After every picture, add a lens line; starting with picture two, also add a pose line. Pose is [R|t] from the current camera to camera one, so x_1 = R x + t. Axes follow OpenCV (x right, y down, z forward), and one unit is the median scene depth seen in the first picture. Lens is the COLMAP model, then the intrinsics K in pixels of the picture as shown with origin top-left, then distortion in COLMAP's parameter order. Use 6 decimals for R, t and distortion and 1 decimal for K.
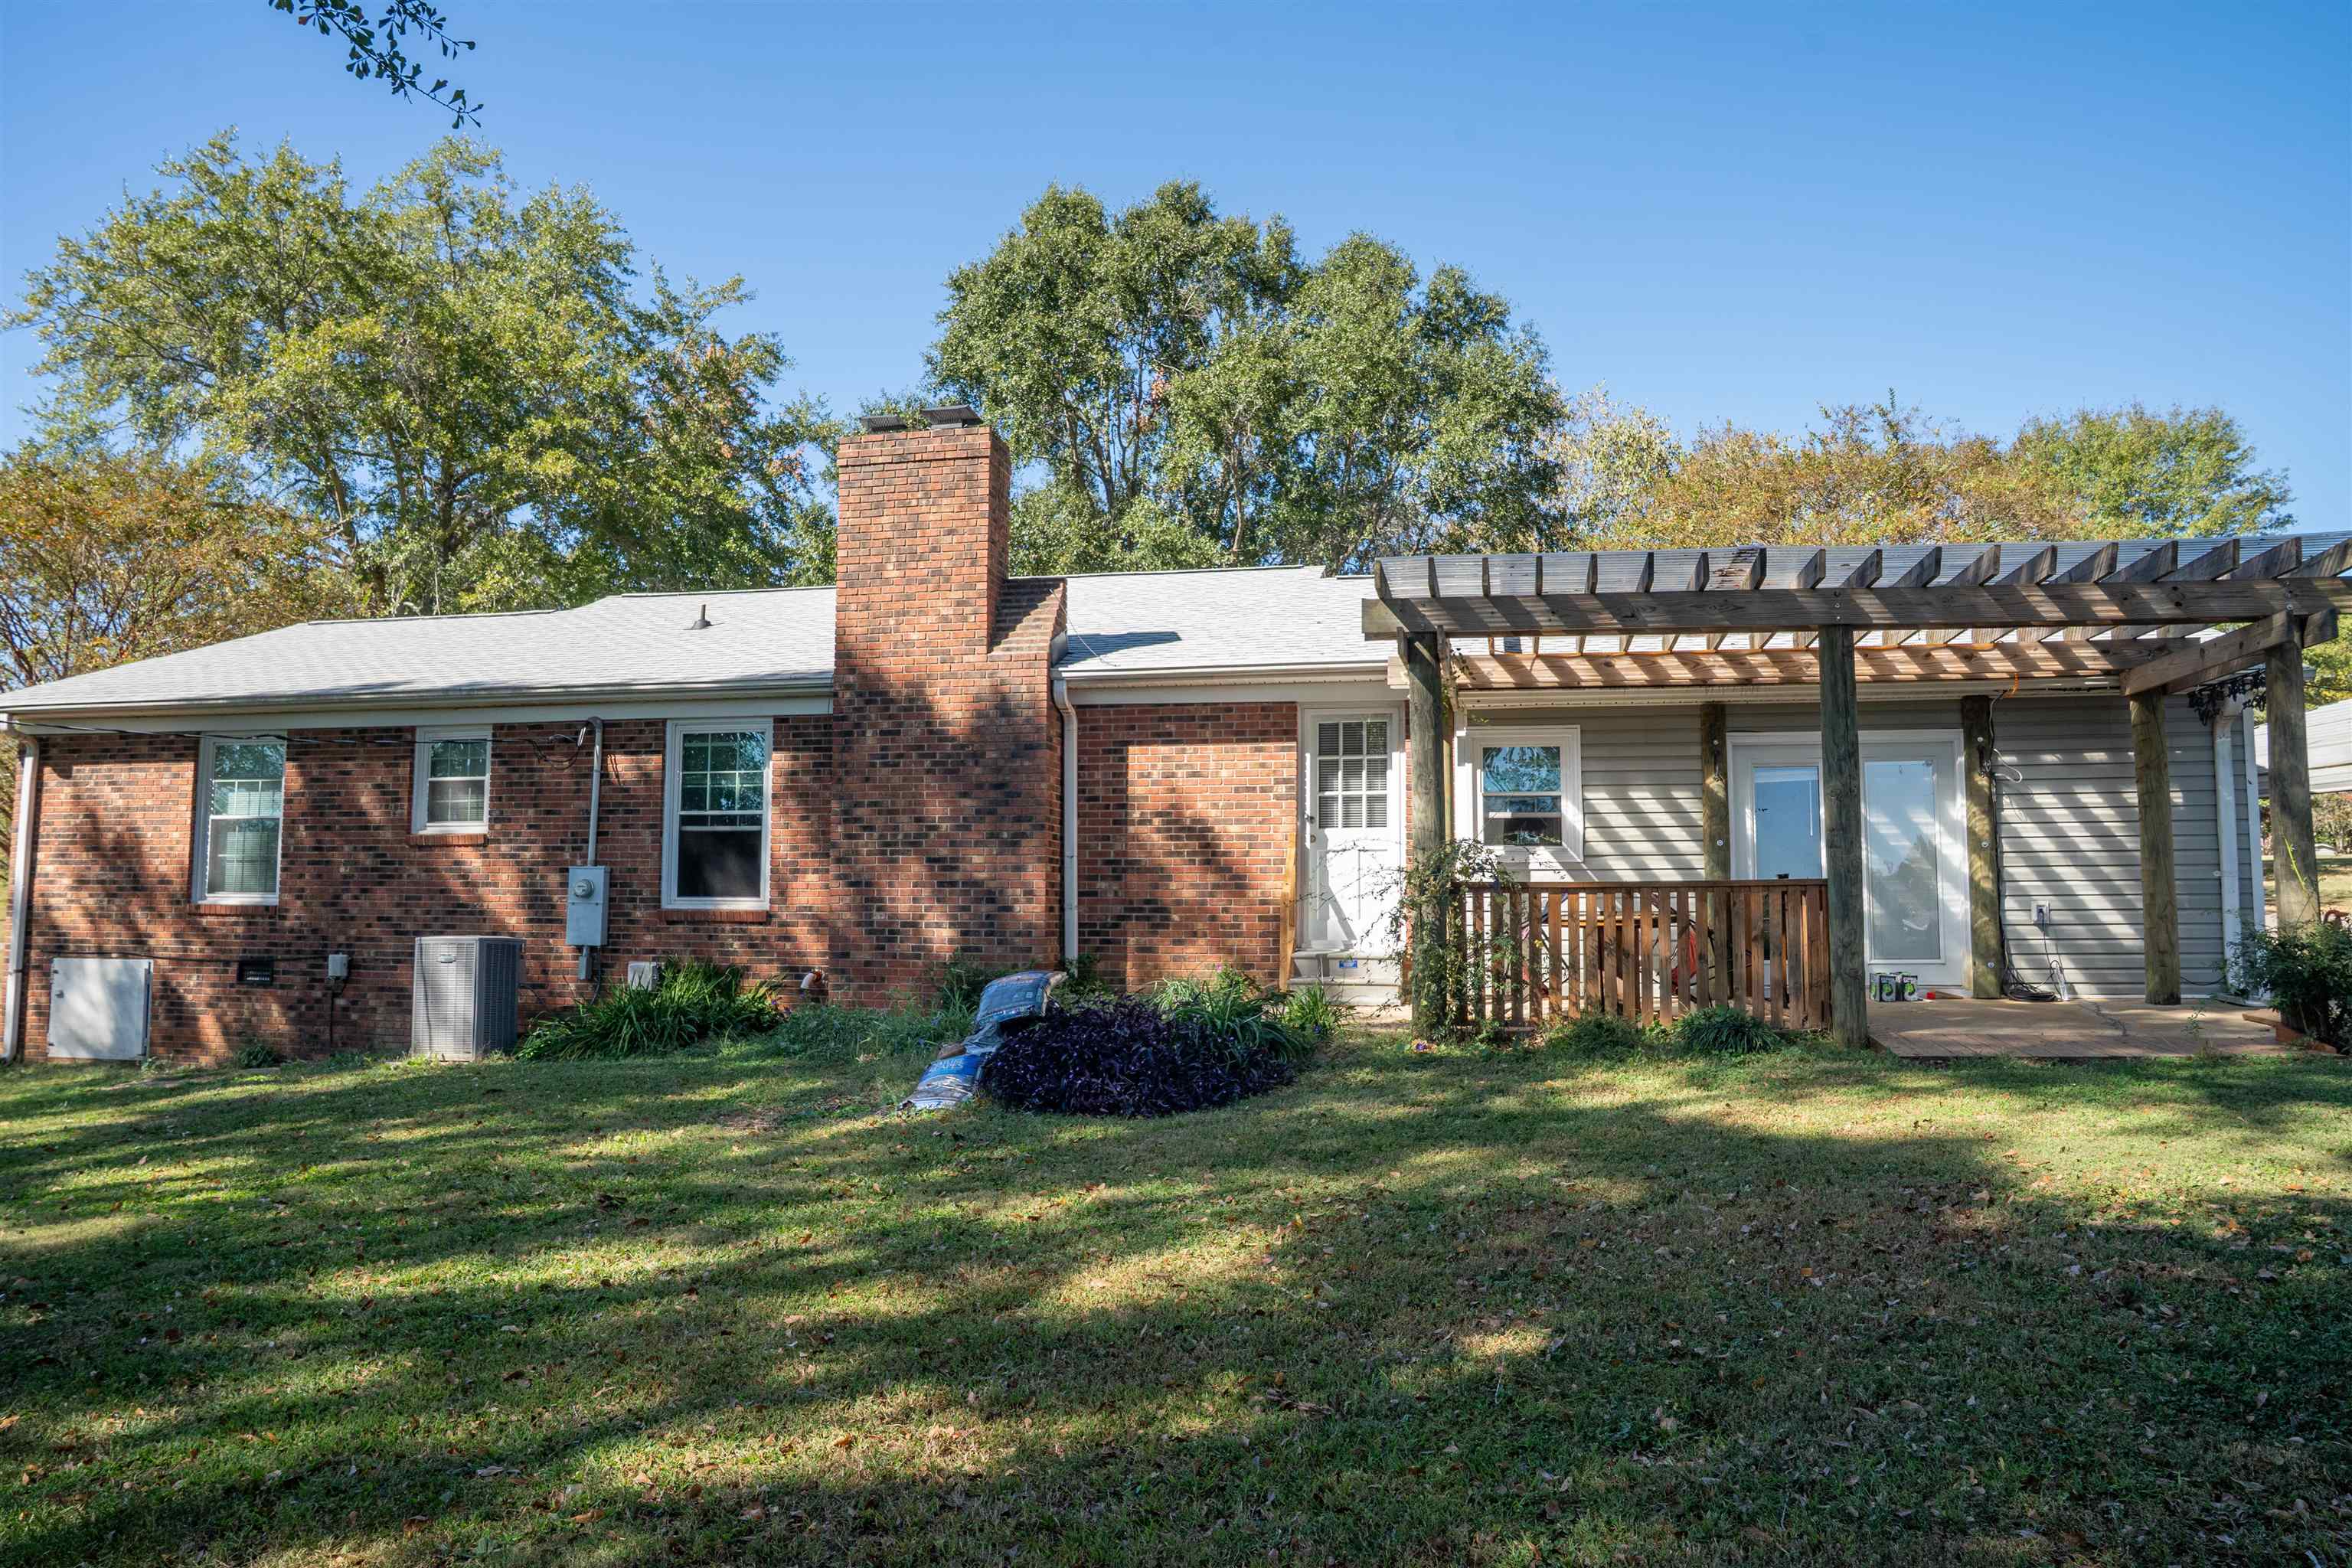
lens RADIAL K [[1707.1, 0, 1231.9], [0, 1707.1, 782.0], [0, 0, 1]] dist [-0.136126, 0.124175]
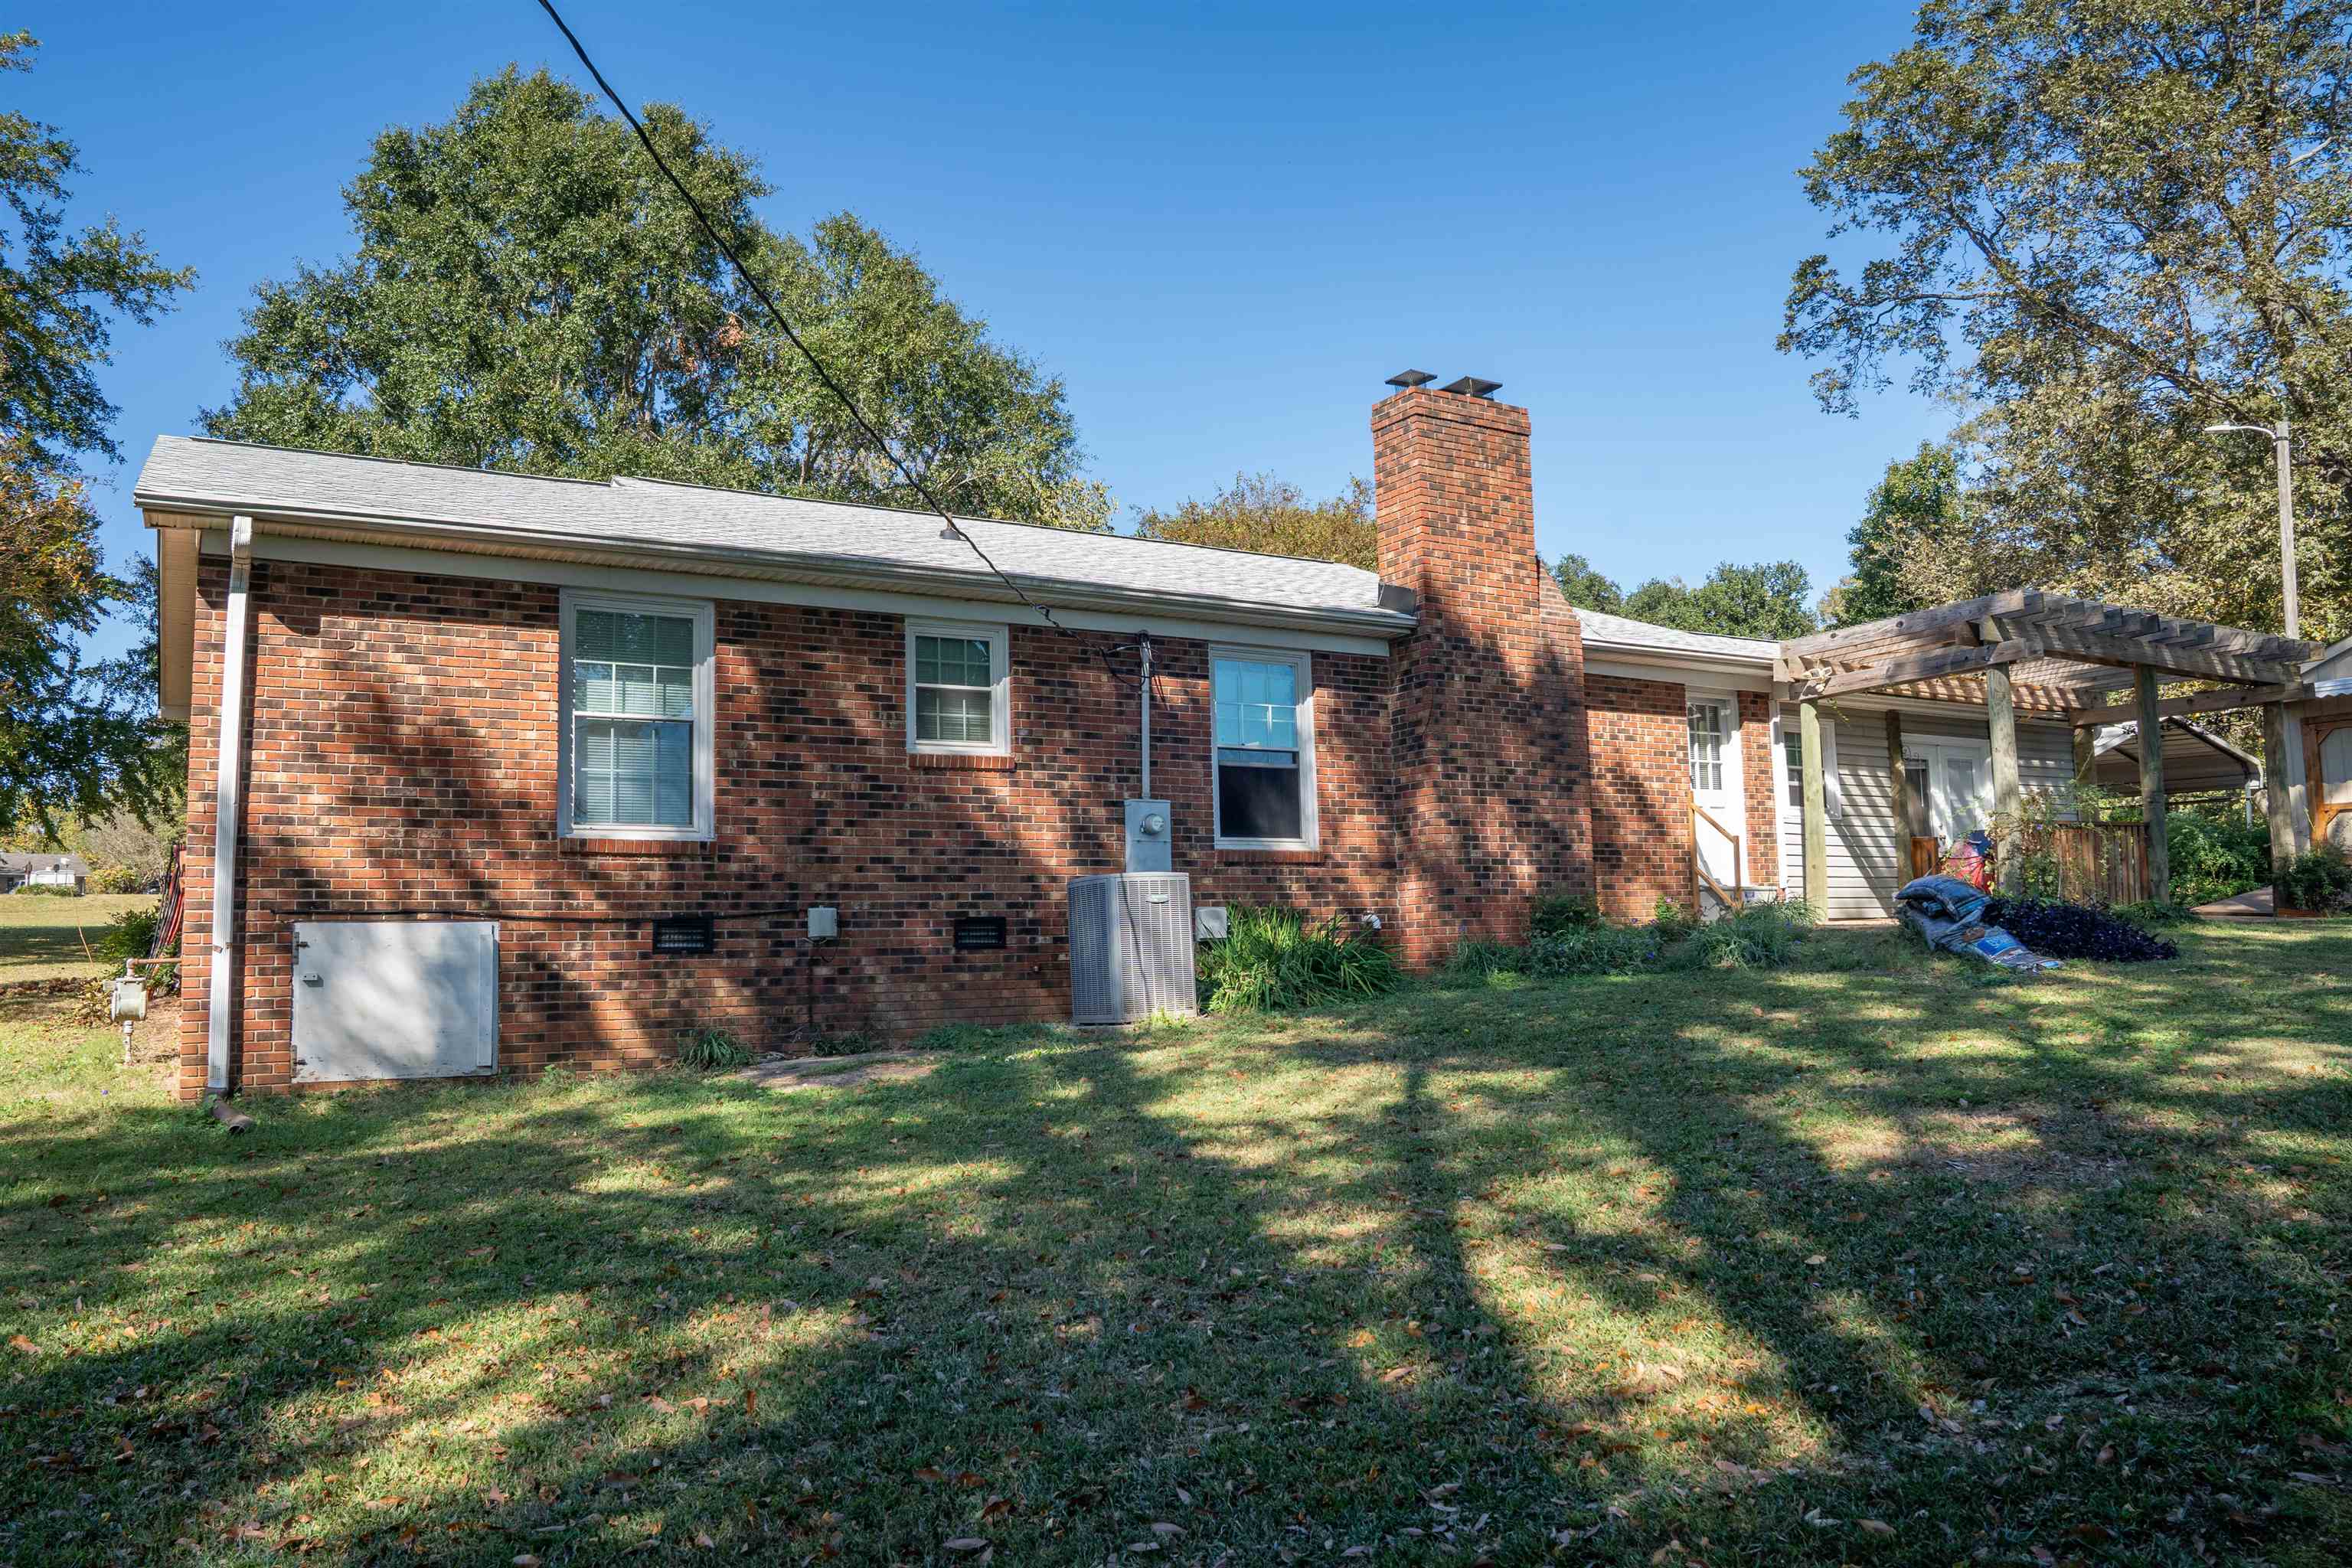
lens RADIAL K [[1707.1, 0, 1231.9], [0, 1707.1, 782.0], [0, 0, 1]] dist [-0.136126, 0.124175]
pose [[0.712348, 0.046886, 0.700258, -0.968750], [-0.028381, 0.998874, -0.038009, 0.073130], [-0.701252, 0.007202, 0.712877, 0.334328]]
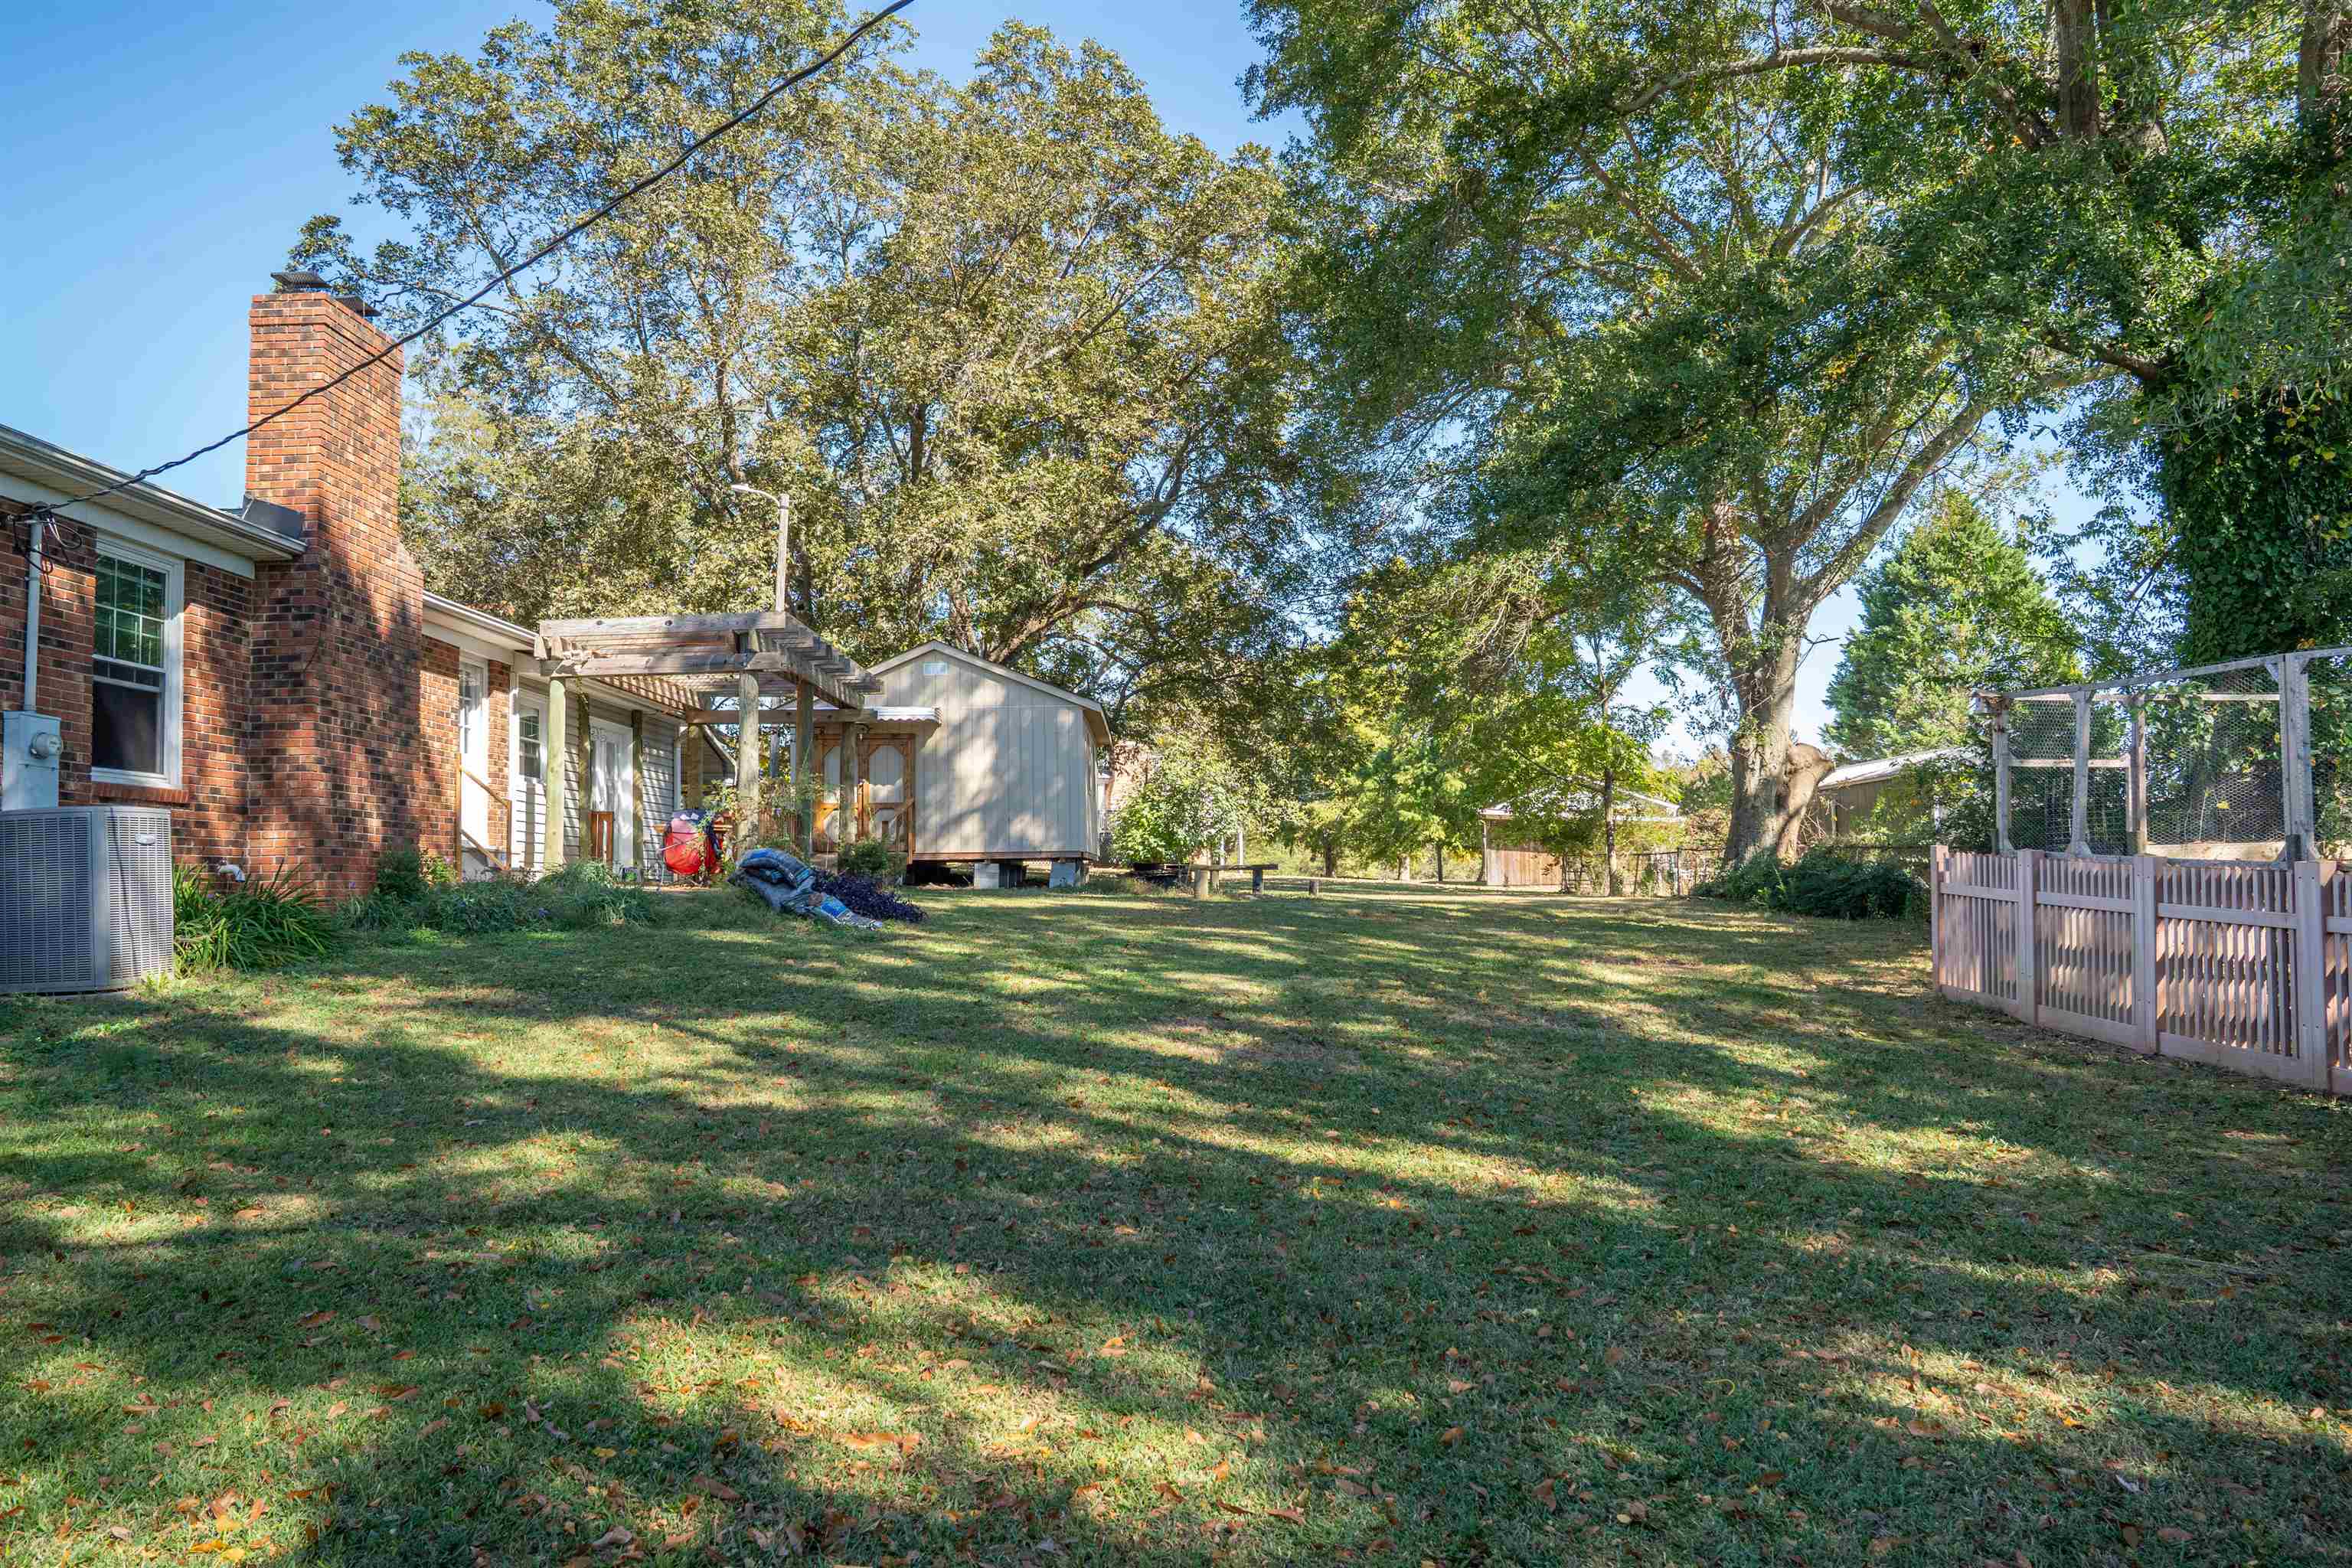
lens RADIAL K [[1615.6, 0, 1176.0], [0, 1615.6, 784.0], [0, 0, 1]] dist [-0.121915, 0.092068]
pose [[-0.199646, 0.058938, 0.978094, -1.104580], [-0.066083, 0.995107, -0.073451, 0.094824], [-0.977637, -0.079300, -0.194774, 0.653781]]
